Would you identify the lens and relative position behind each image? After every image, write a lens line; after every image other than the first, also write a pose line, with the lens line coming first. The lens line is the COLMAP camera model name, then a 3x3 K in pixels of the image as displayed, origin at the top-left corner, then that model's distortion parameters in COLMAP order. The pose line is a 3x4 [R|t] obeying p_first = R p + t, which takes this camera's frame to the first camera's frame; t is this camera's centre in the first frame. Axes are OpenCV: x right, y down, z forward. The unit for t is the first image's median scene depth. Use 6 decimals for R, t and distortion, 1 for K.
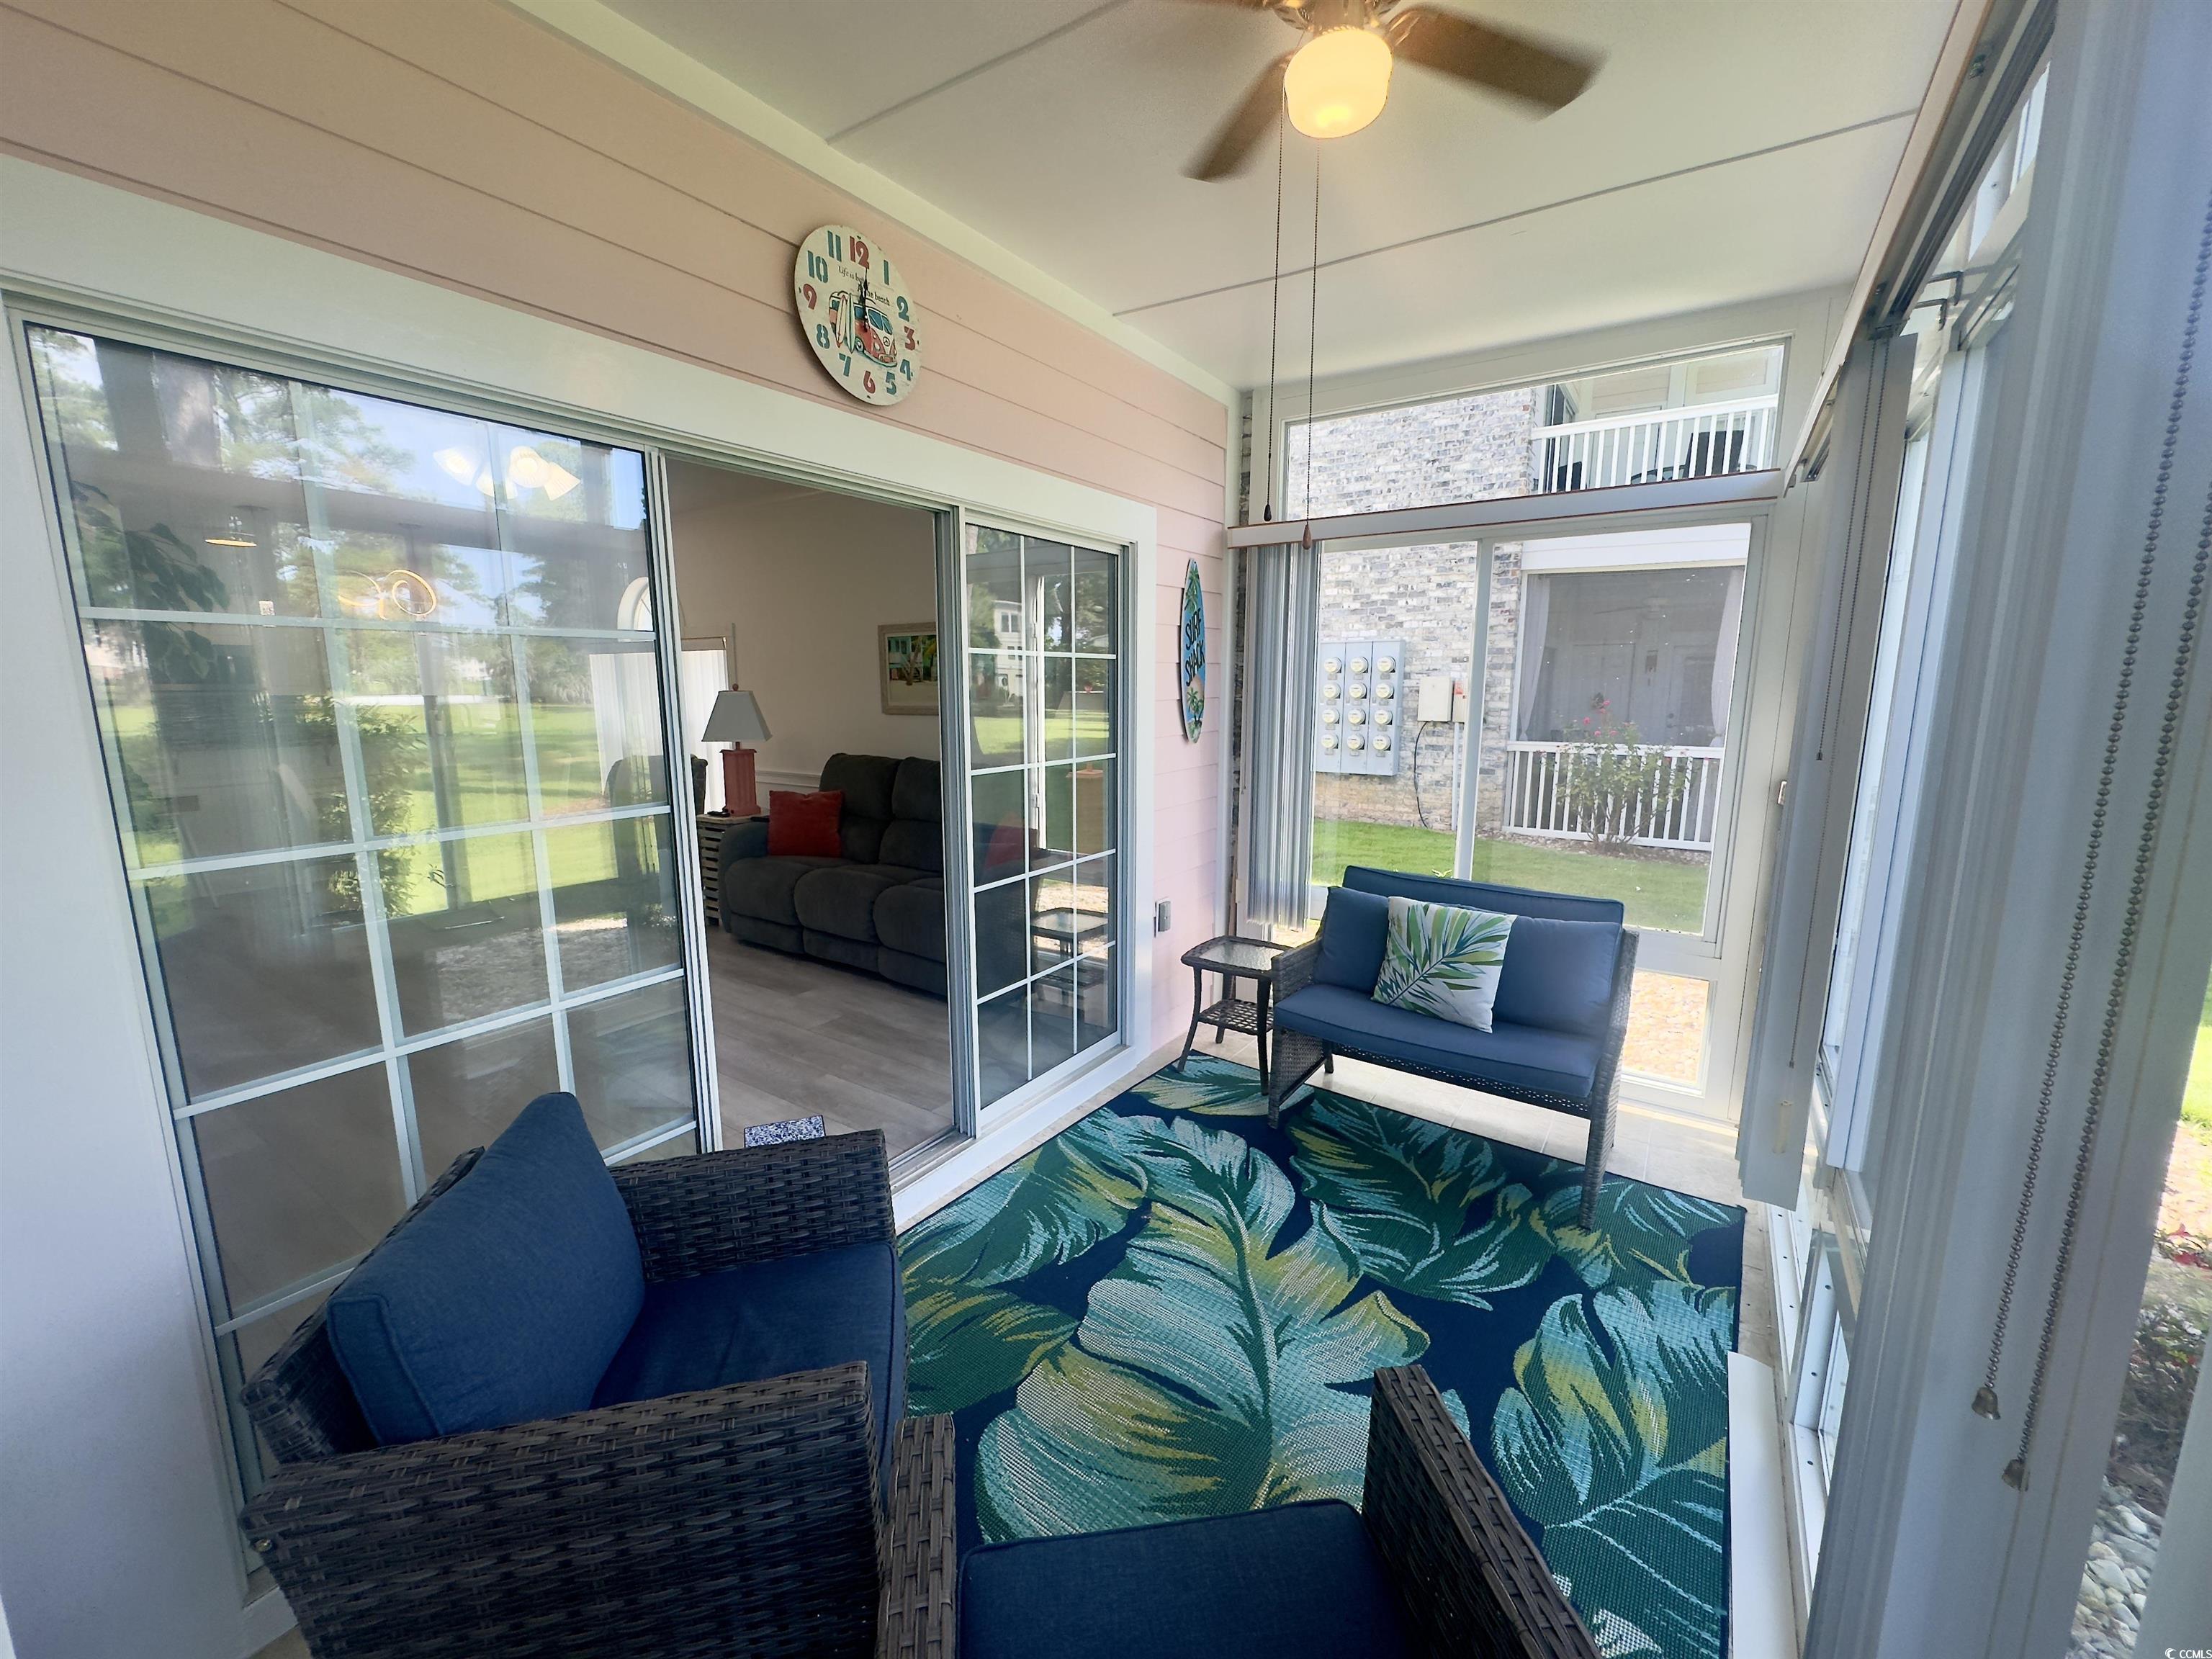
lens RADIAL K [[885.4, 0, 1109.1], [0, 885.4, 833.4], [0, 0, 1]] dist [-0.000533, 0.000084]
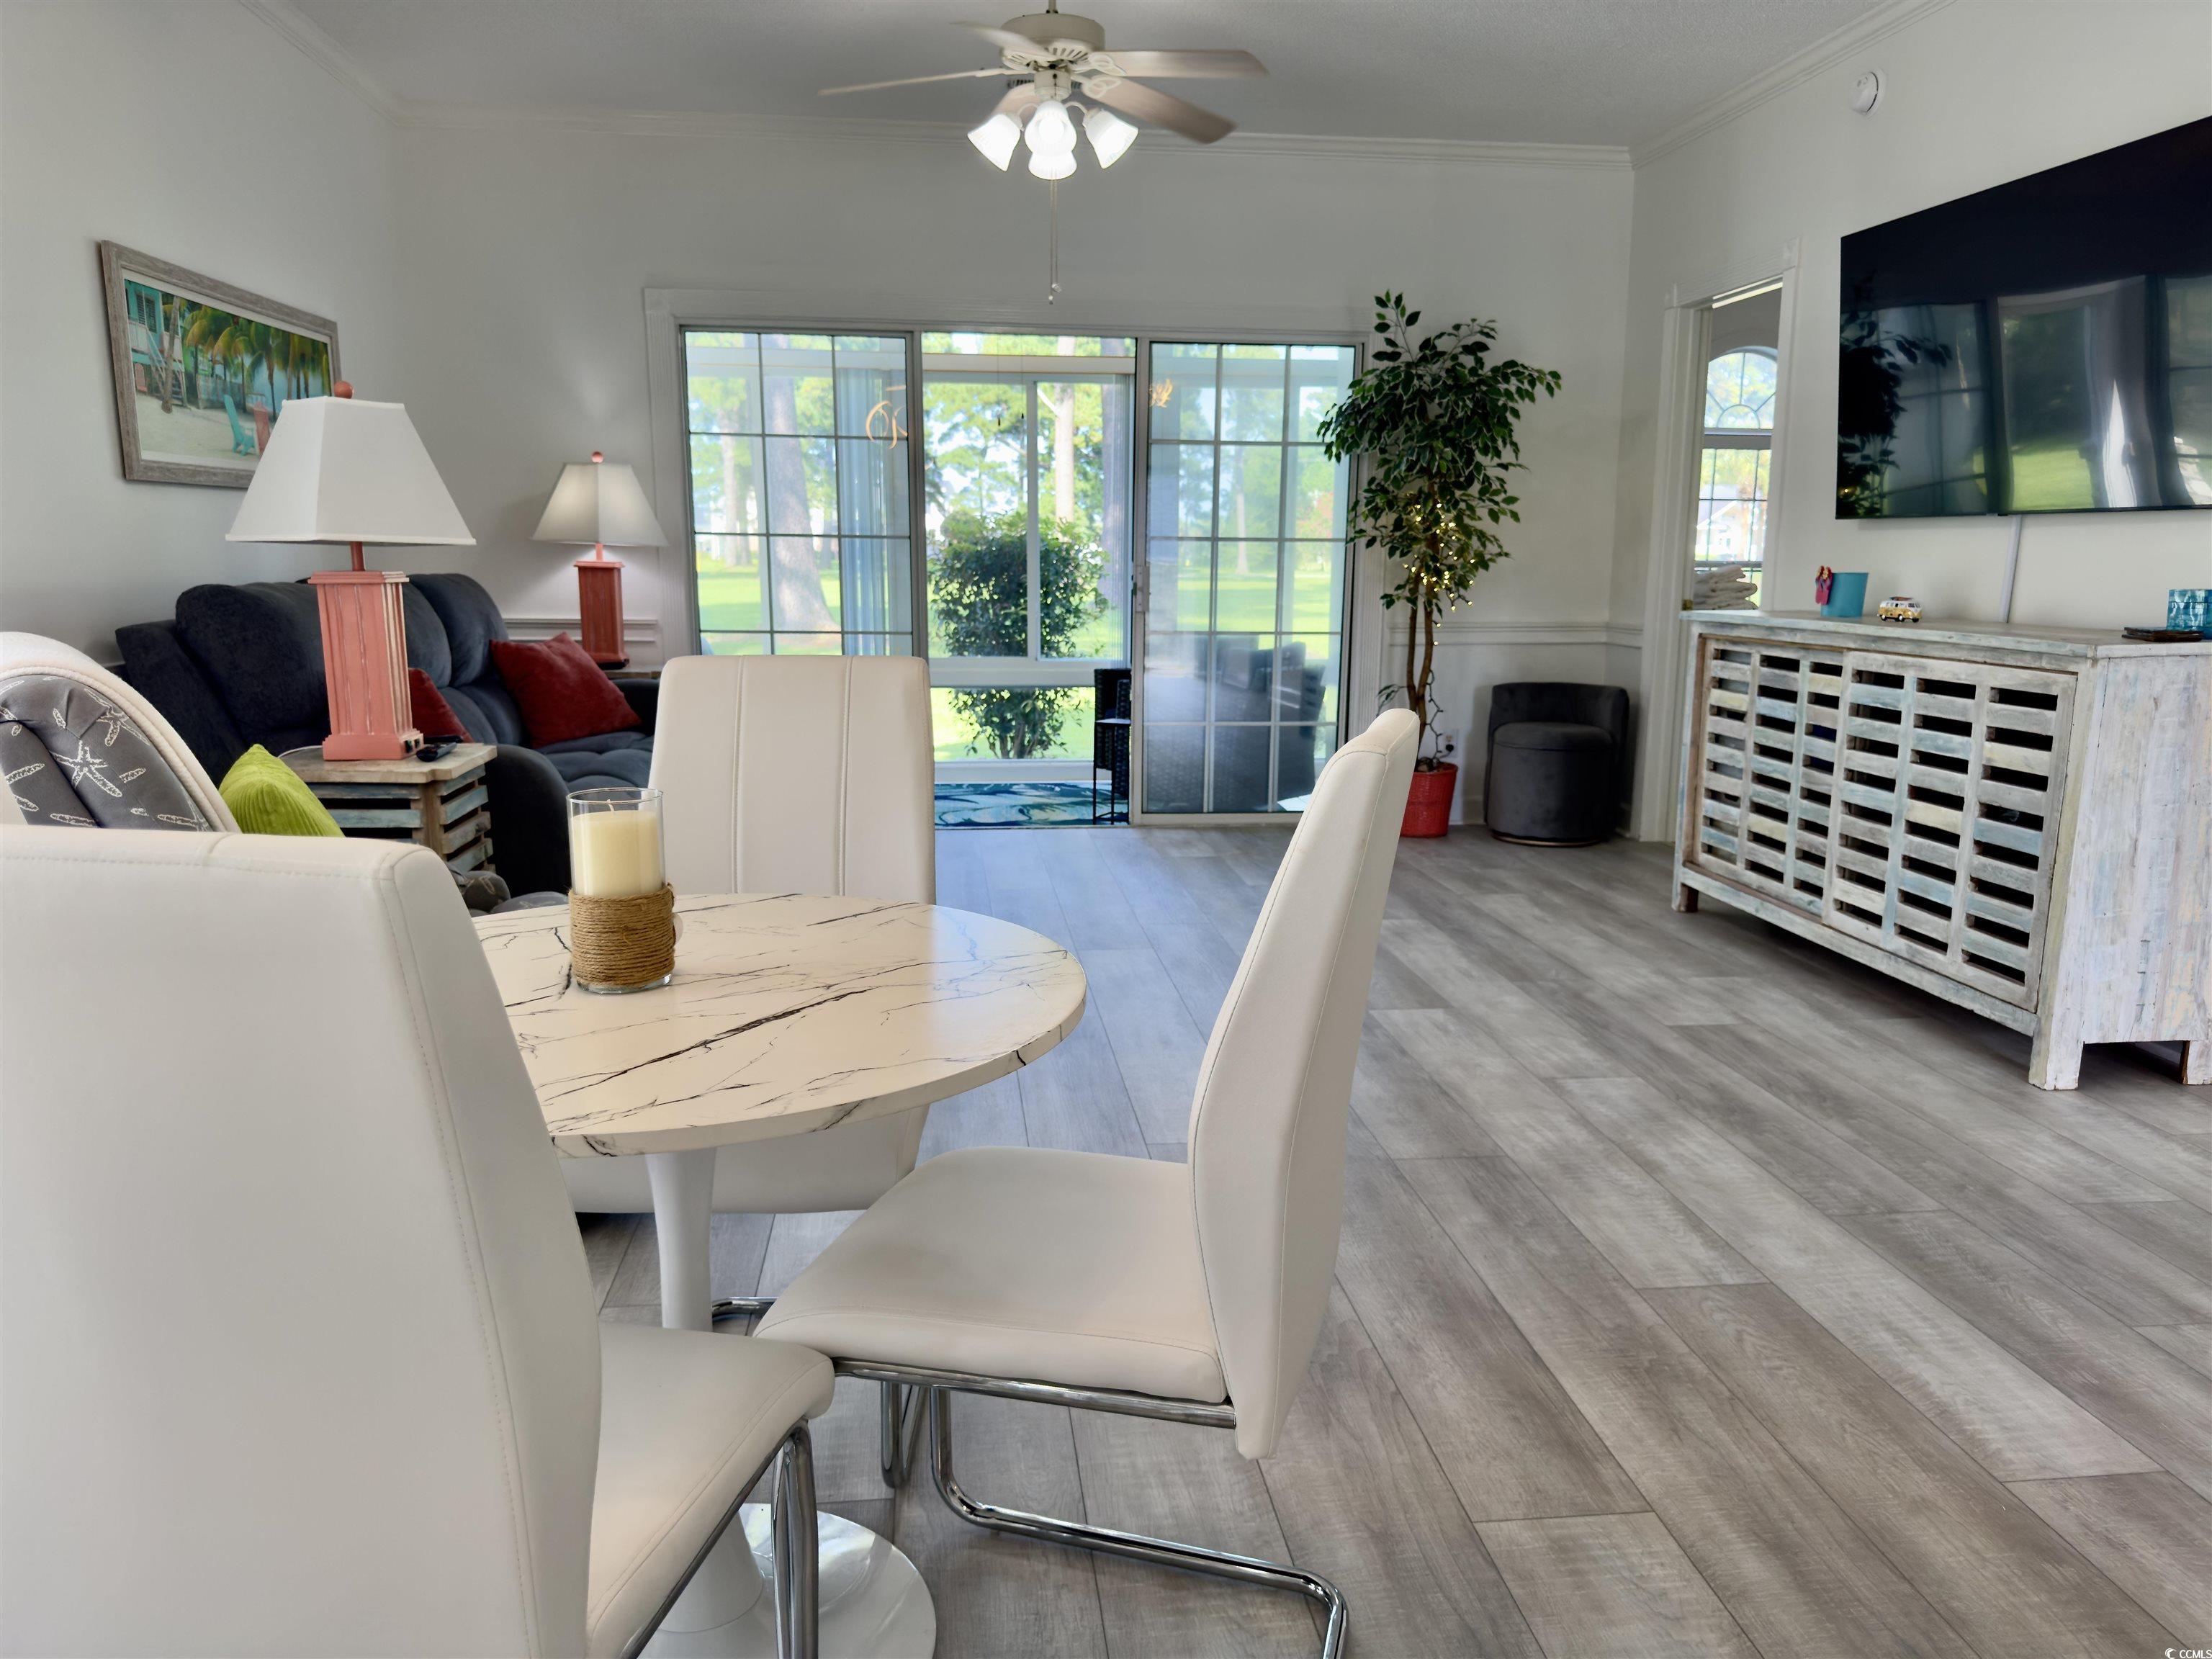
lens RADIAL K [[1574.9, 0, 1107.5], [0, 1574.9, 850.5], [0, 0, 1]] dist [0.028173, -0.039999]
pose [[-0.647189, -0.145118, 0.748390, -2.236106], [0.121855, 0.949398, 0.289472, -0.275216], [-0.752528, 0.278538, -0.596757, 2.403165]]
